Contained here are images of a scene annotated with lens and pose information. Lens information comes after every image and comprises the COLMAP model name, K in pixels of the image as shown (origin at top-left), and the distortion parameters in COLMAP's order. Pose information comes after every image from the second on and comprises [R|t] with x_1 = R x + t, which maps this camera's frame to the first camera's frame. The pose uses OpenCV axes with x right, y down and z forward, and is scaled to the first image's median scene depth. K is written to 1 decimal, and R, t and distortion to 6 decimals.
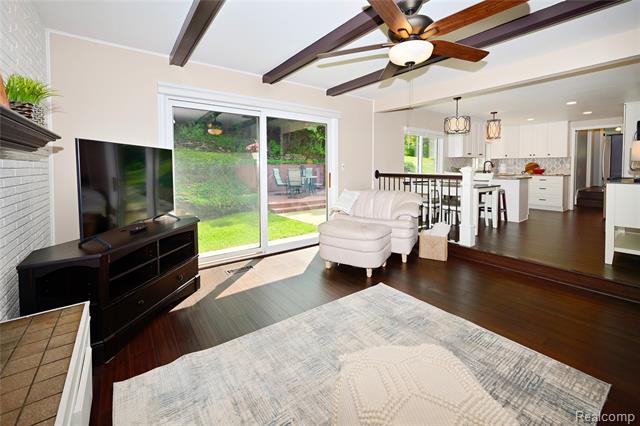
lens RADIAL K [[272.0, 0, 309.9], [0, 272.0, 180.9], [0, 0, 1]] dist [0.005638, -0.000707]
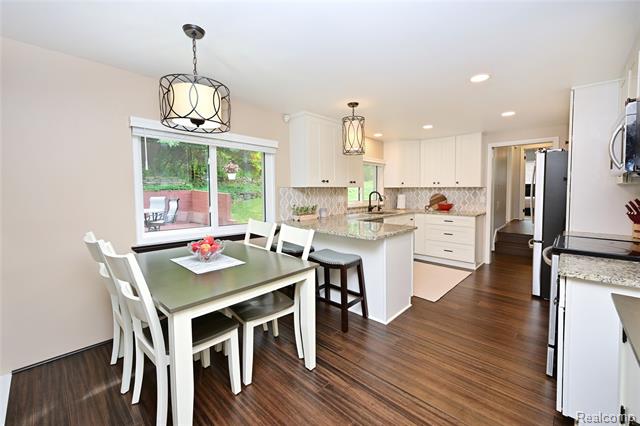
lens RADIAL K [[272.0, 0, 300.8], [0, 272.0, 205.2], [0, 0, 1]] dist [0.005638, -0.000707]
pose [[0.988871, -0.006296, 0.148640, 0.396509], [0.005582, 0.999971, 0.005220, -0.046672], [-0.148668, -0.004332, 0.988878, 0.397112]]
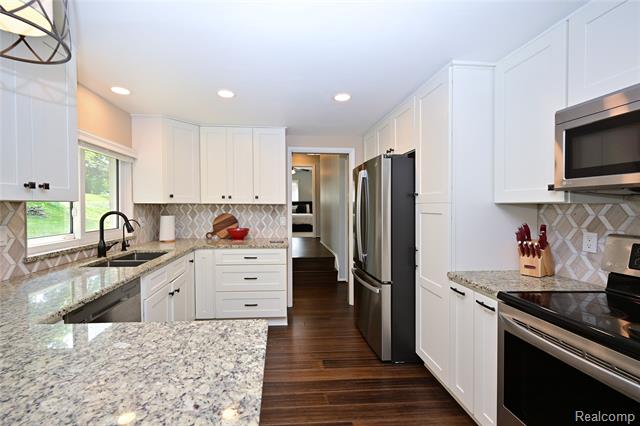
lens RADIAL K [[272.0, 0, 295.1], [0, 272.0, 204.8], [0, 0, 1]] dist [0.005638, -0.000707]
pose [[0.530849, 0.008247, 0.847426, 0.530421], [0.037470, 0.998746, -0.033192, -0.067012], [-0.846638, 0.049373, 0.529875, 0.710544]]
